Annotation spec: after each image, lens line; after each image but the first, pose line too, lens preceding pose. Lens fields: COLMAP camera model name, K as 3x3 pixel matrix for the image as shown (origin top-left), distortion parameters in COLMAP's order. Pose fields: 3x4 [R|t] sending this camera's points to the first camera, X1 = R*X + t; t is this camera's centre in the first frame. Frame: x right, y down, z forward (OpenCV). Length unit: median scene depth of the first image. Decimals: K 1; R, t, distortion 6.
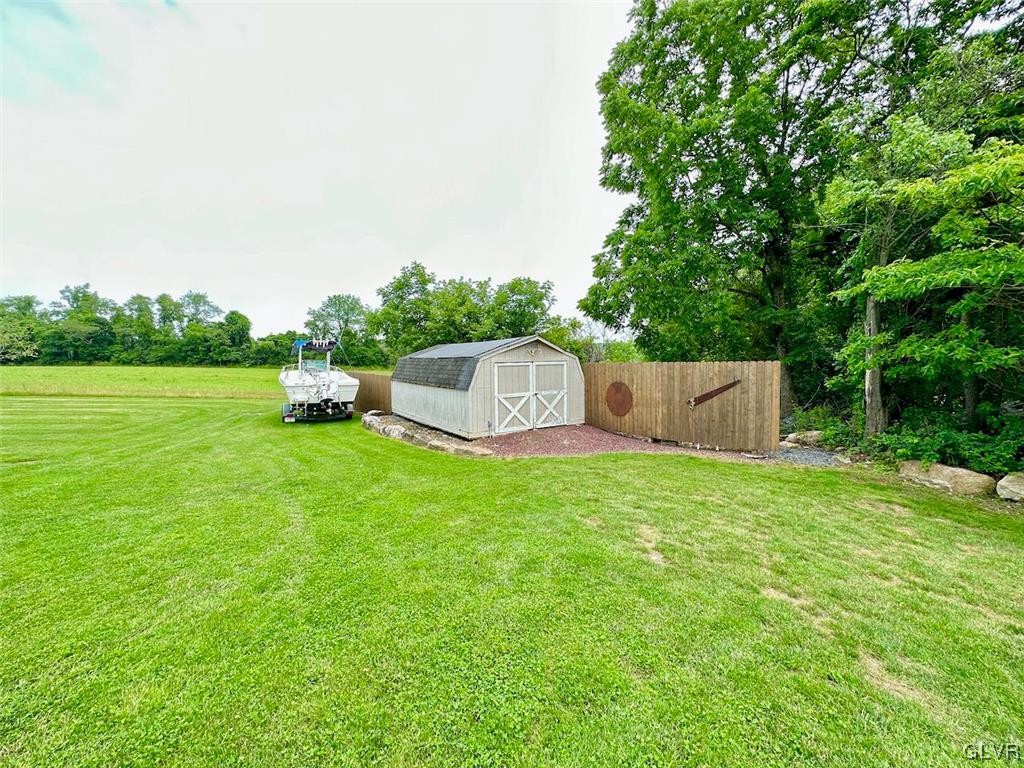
lens RADIAL K [[409.0, 0, 512.8], [0, 409.0, 385.3], [0, 0, 1]] dist [0.000164, 0.000001]
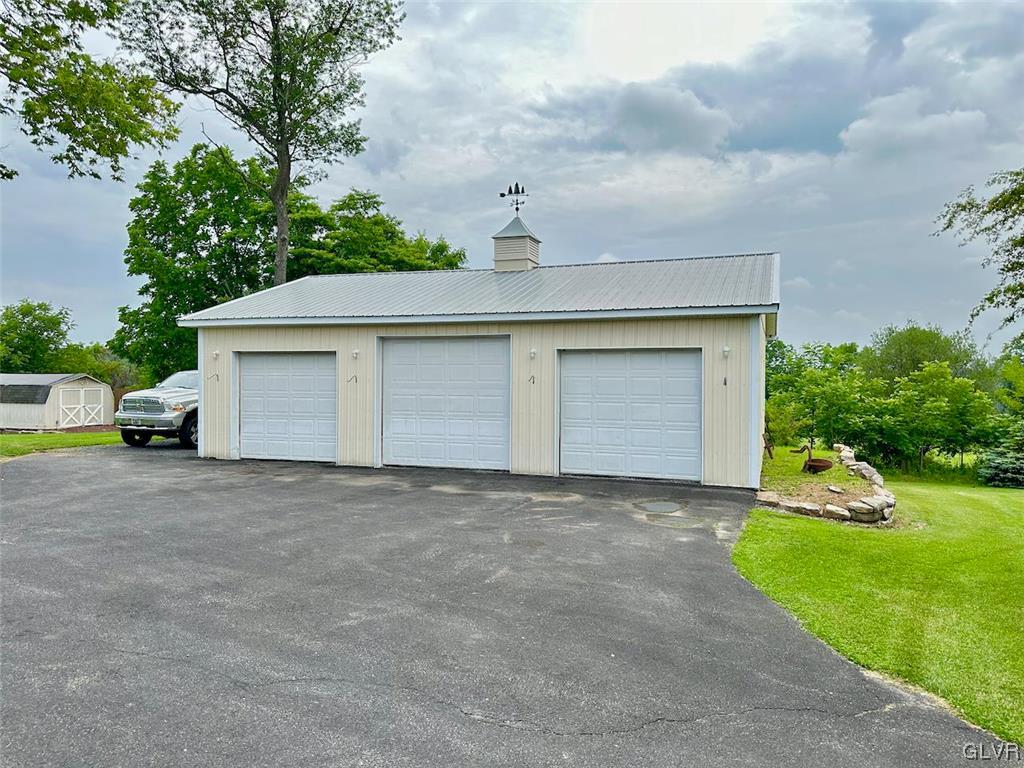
lens RADIAL K [[720.6, 0, 513.5], [0, 720.6, 386.8], [0, 0, 1]] dist [0.046757, 0.002426]
pose [[0.765621, 0.007176, 0.643252, -0.558226], [0.026147, 0.998764, -0.042263, 0.119234], [-0.642760, 0.049177, 0.764487, -2.613491]]
